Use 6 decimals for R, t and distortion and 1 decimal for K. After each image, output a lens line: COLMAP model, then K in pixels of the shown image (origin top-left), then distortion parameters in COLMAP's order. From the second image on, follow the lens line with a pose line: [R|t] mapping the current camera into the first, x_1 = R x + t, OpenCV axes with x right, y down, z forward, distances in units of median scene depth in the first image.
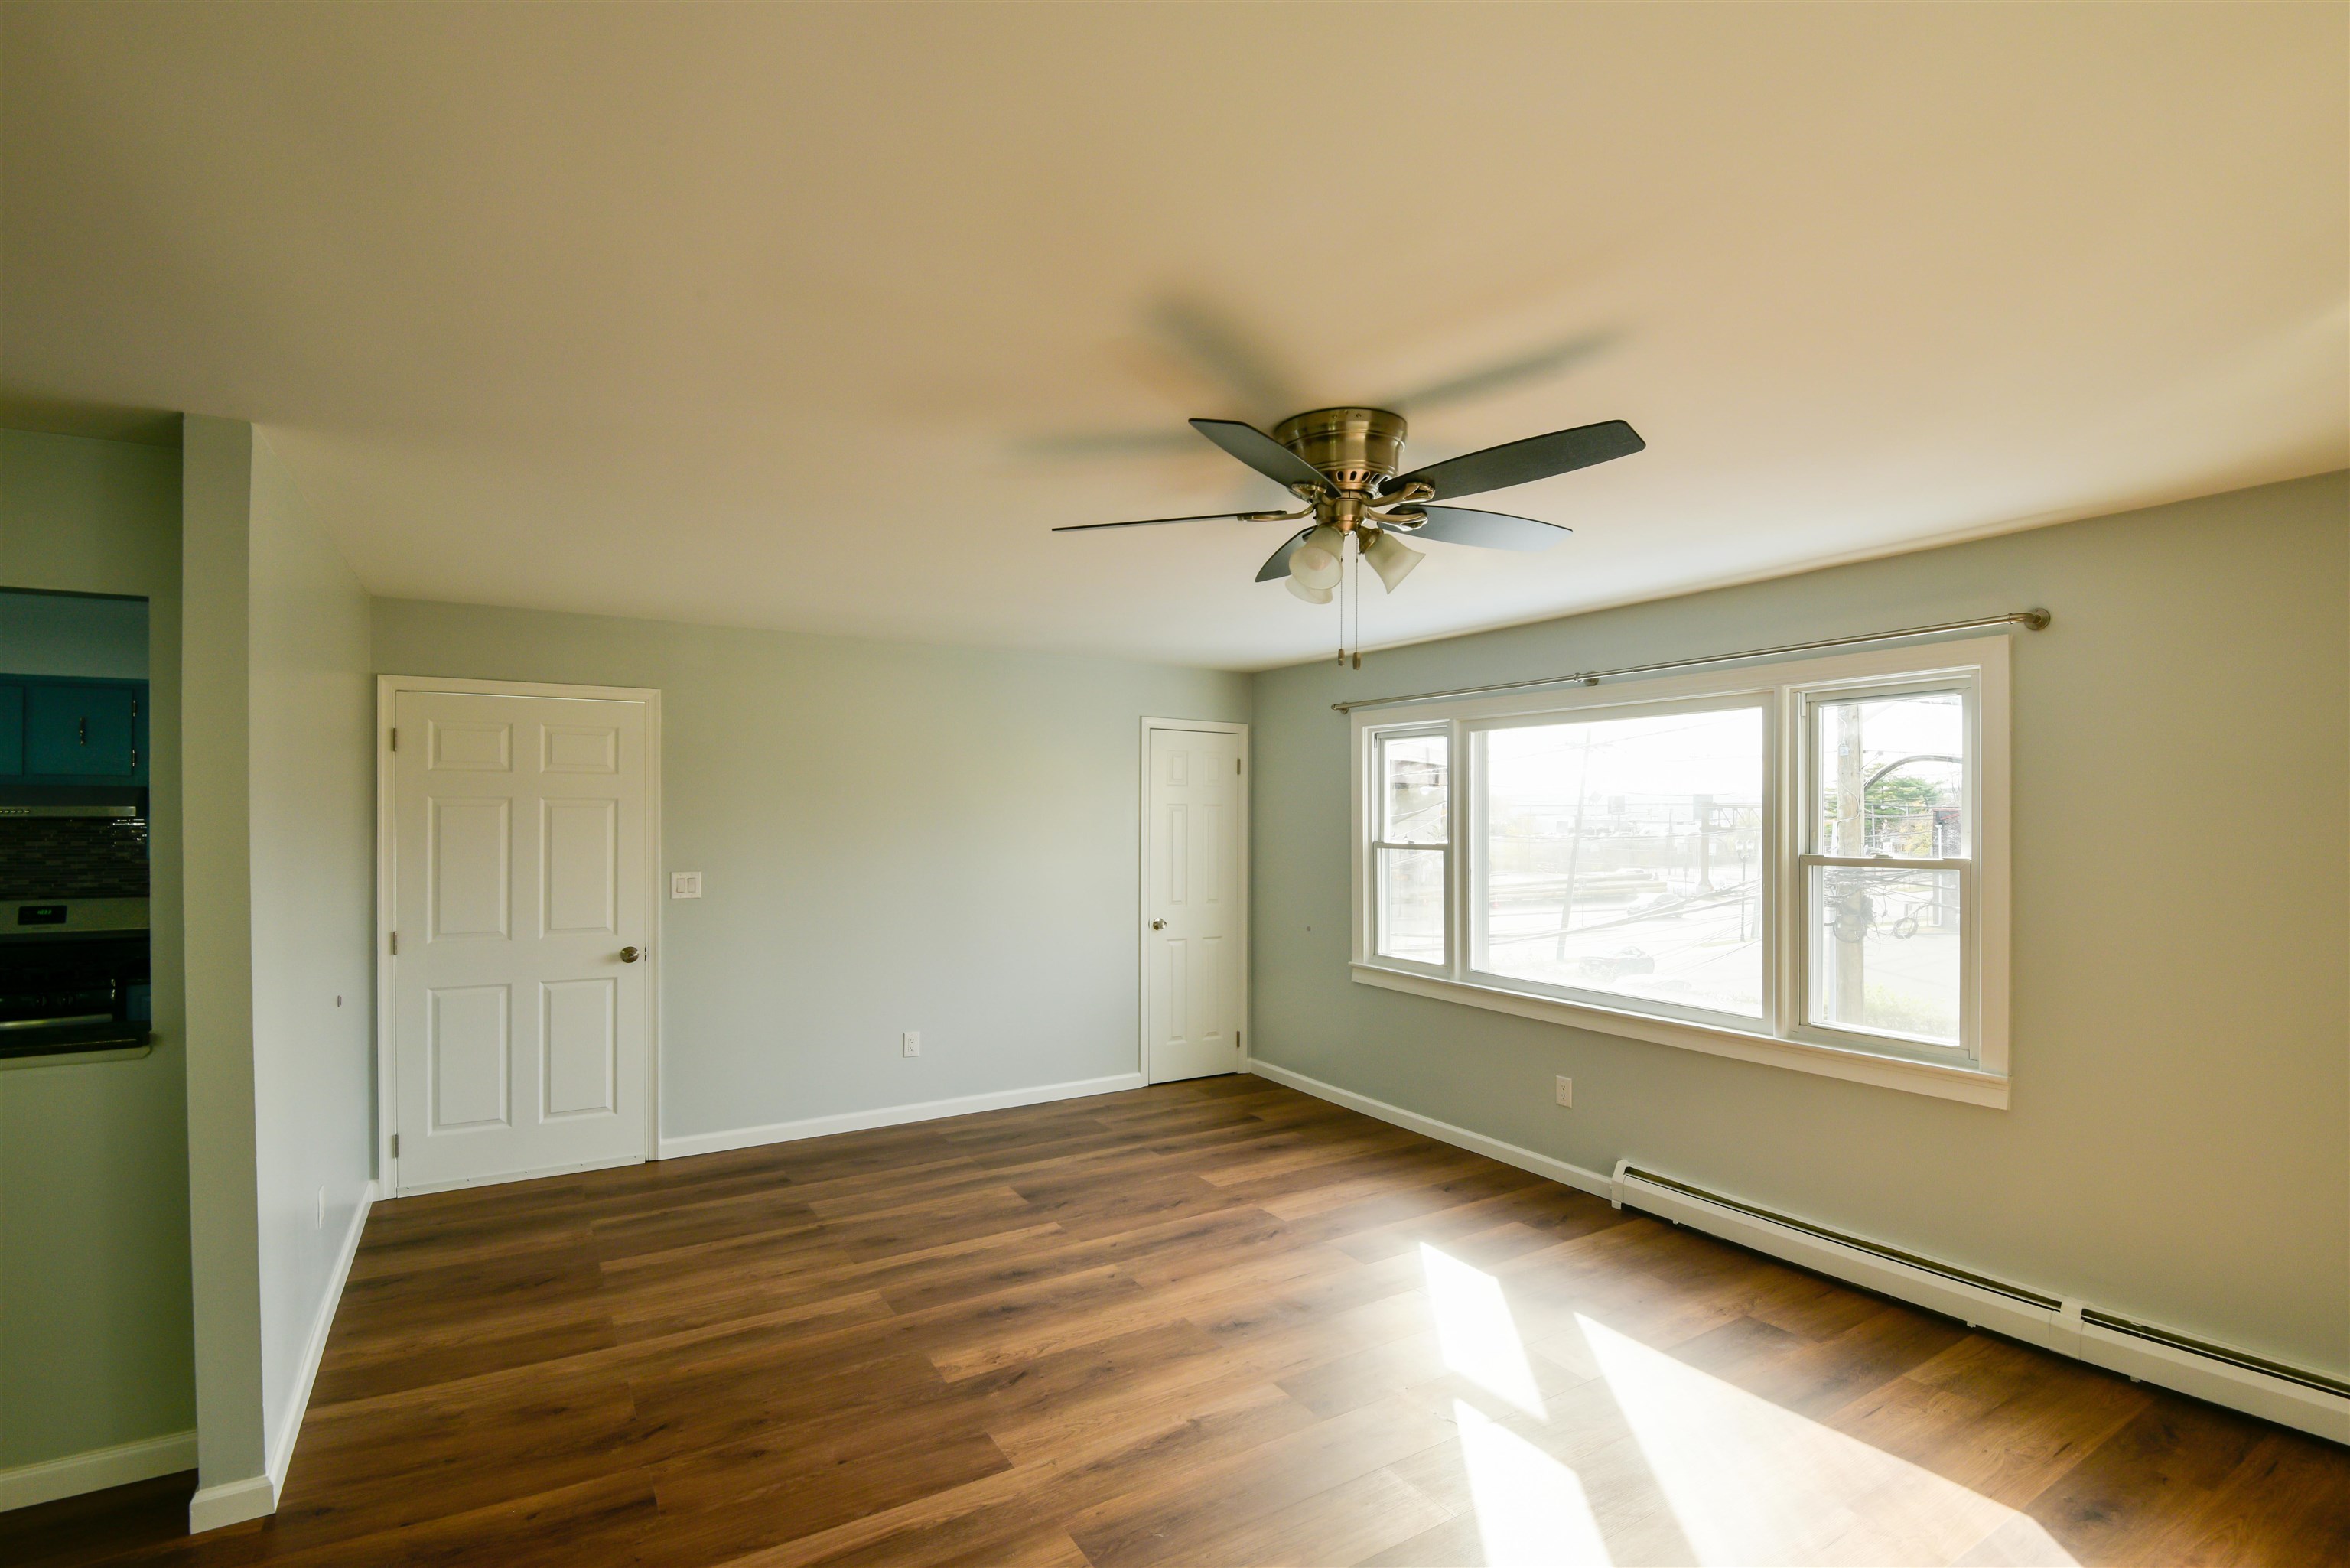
lens RADIAL K [[1098.2, 0, 1175.0], [0, 1098.2, 784.0], [0, 0, 1]] dist [0.001169, -0.019249]
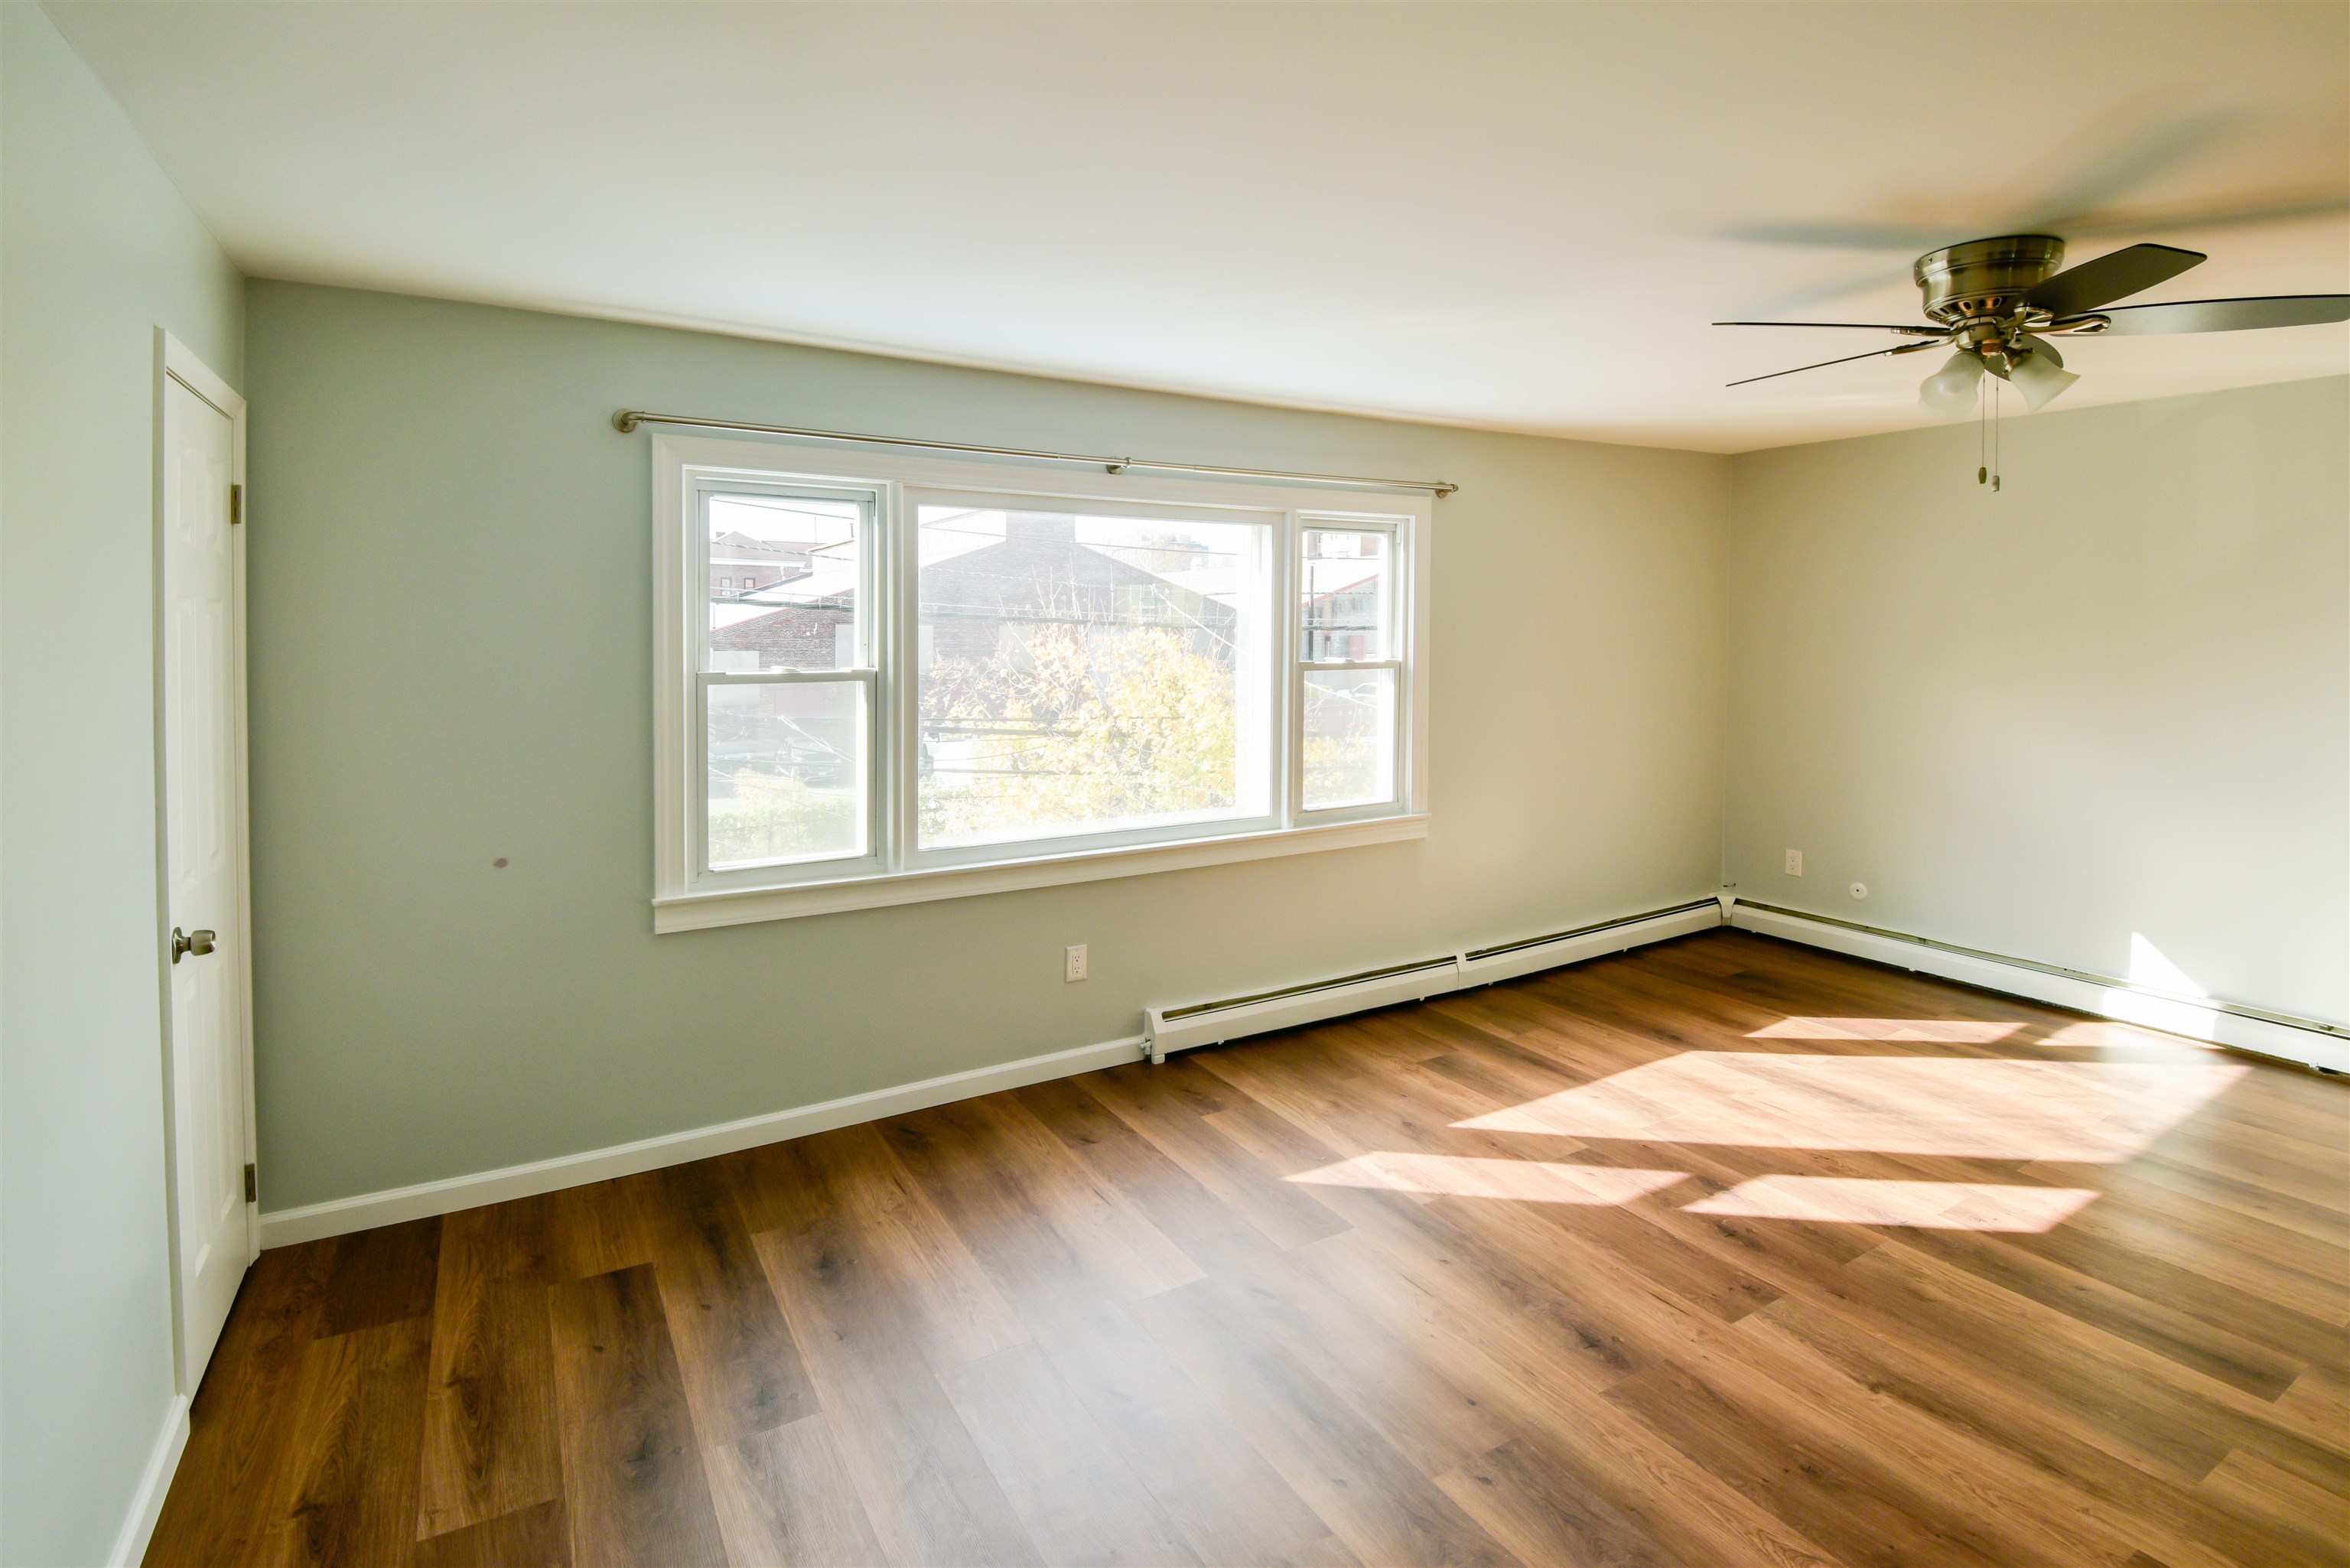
lens RADIAL K [[1128.6, 0, 1175.8], [0, 1128.6, 652.2], [0, 0, 1]] dist [0.001929, -0.015277]
pose [[0.006680, -0.025338, 0.999657, -0.580350], [-0.031756, 0.999169, 0.025537, 0.028800], [-0.999473, -0.031915, 0.005870, 1.117743]]
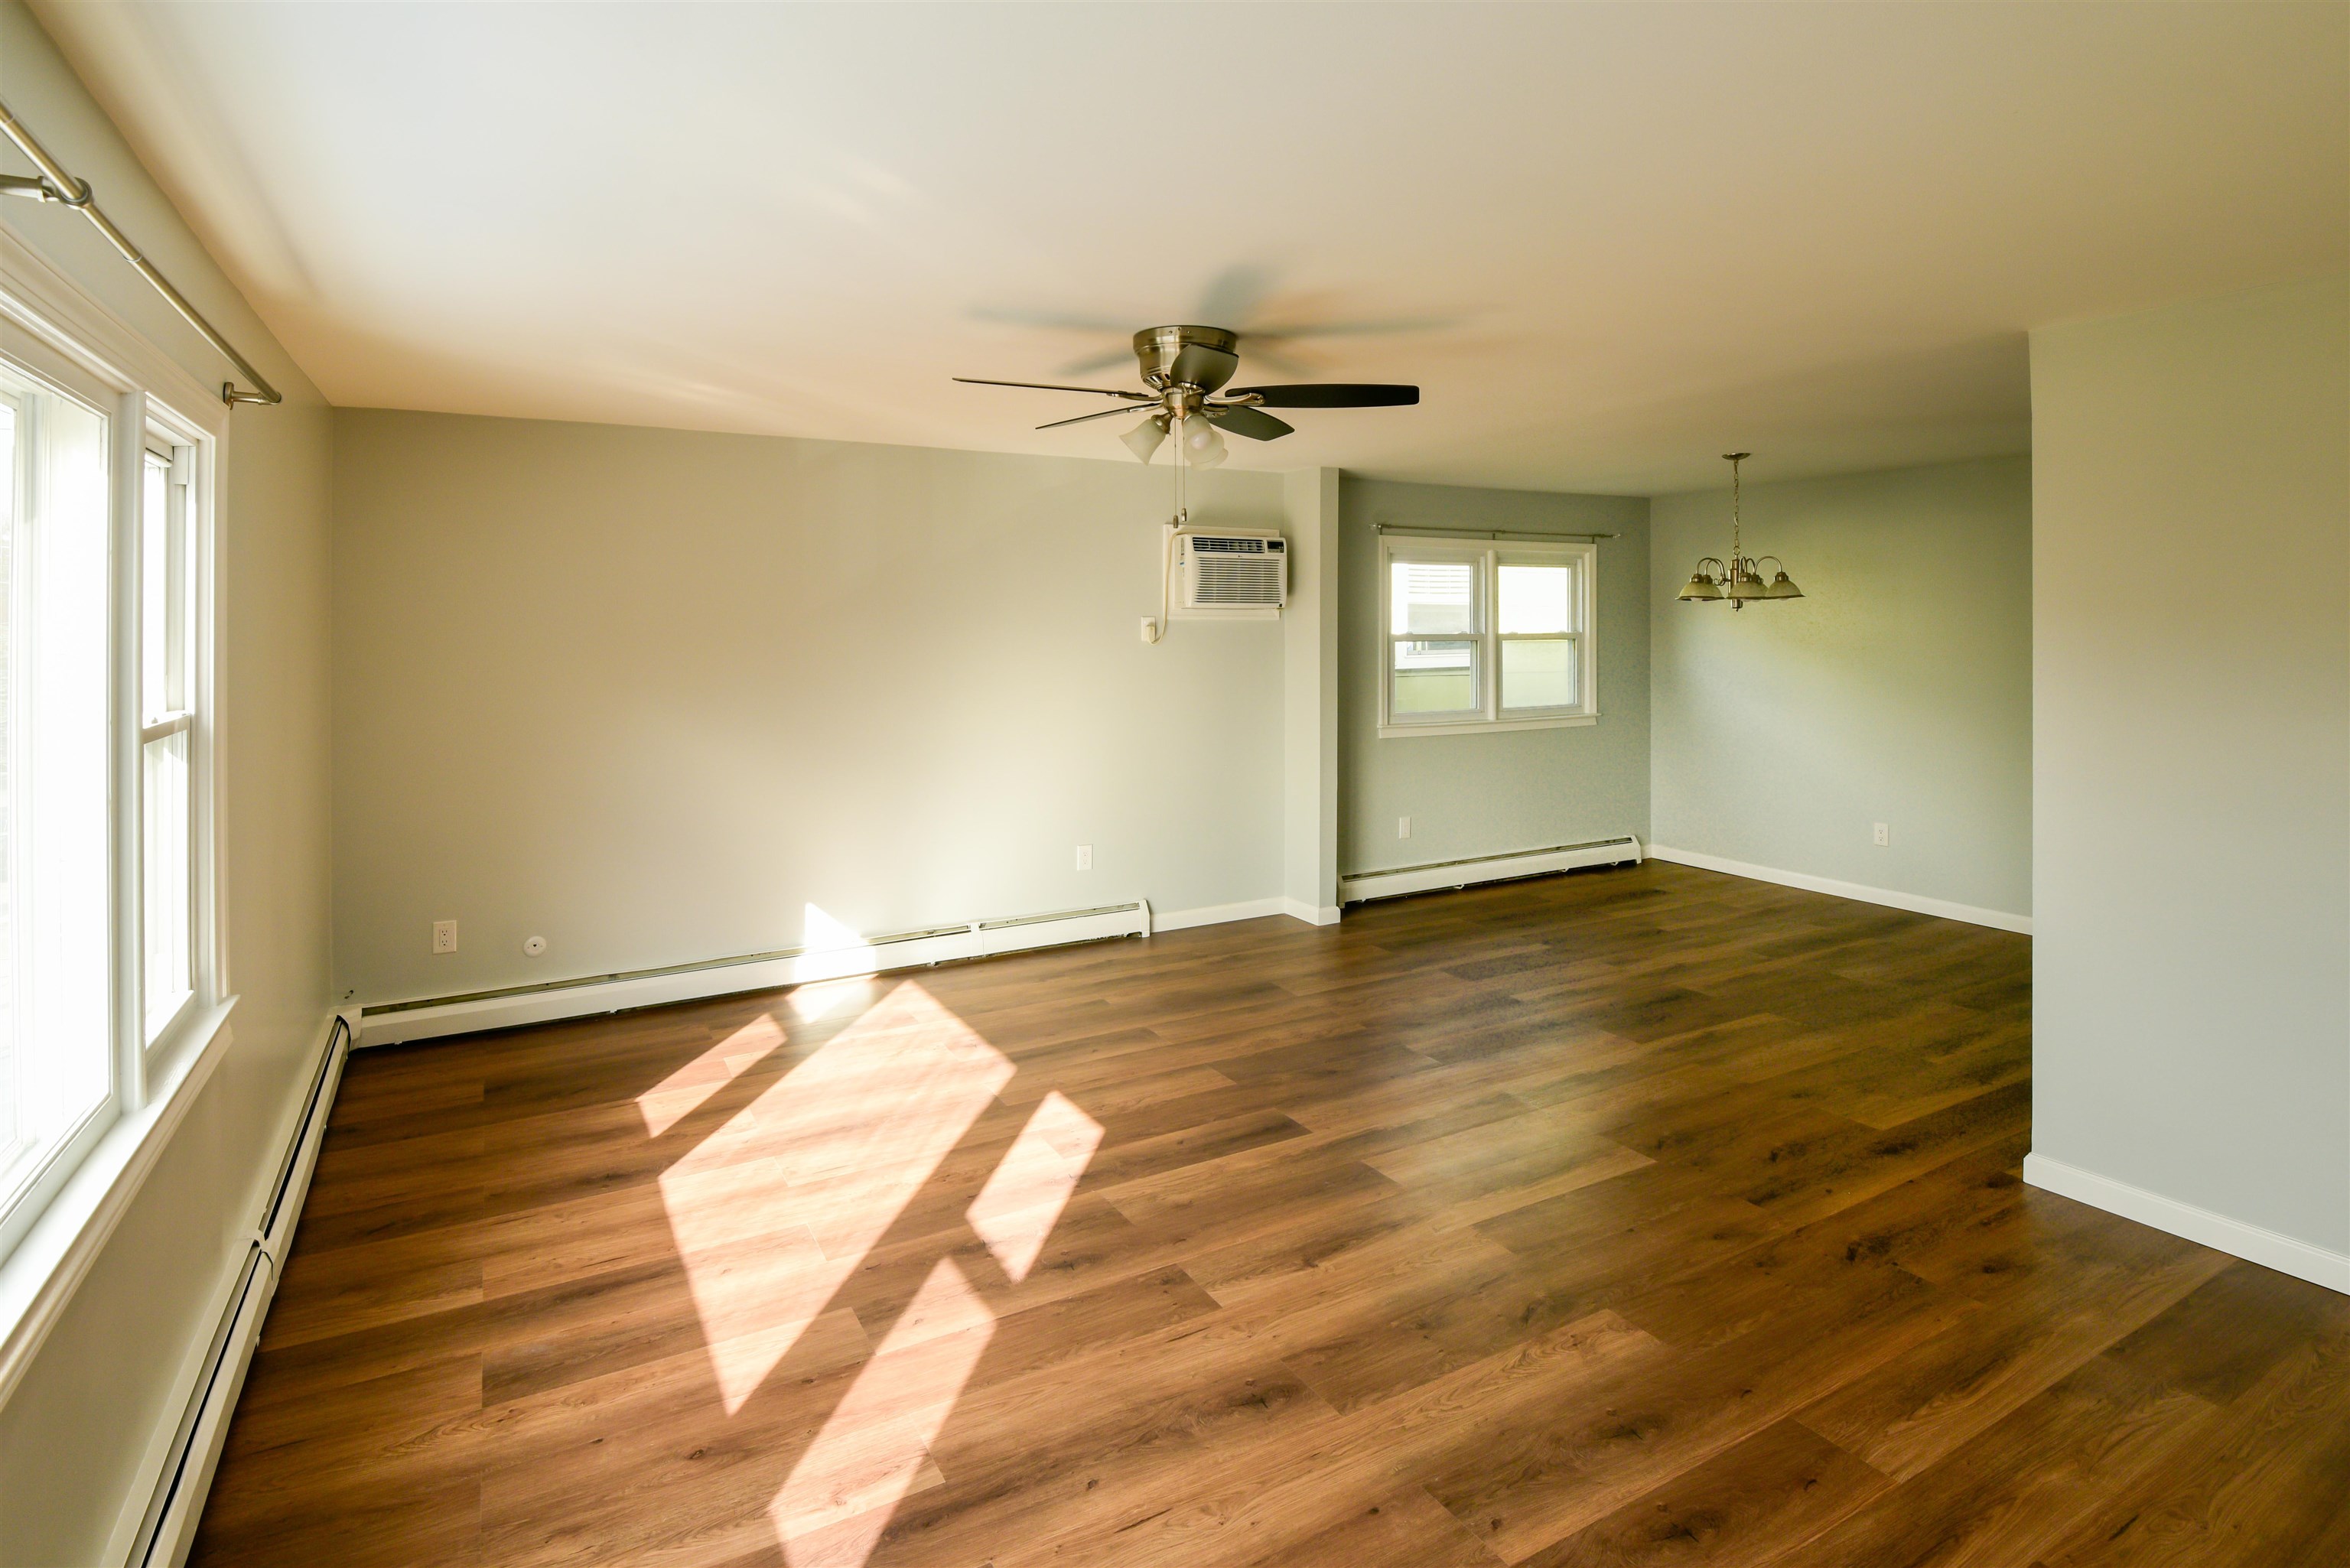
lens RADIAL K [[1188.9, 0, 1189.3], [0, 1188.9, 631.2], [0, 0, 1]] dist [0.002678, -0.016400]
pose [[-0.999605, 0.006039, 0.027451, 0.067639], [0.005274, 0.999598, -0.027865, 0.037057], [-0.027608, -0.027709, -0.999235, 1.517701]]
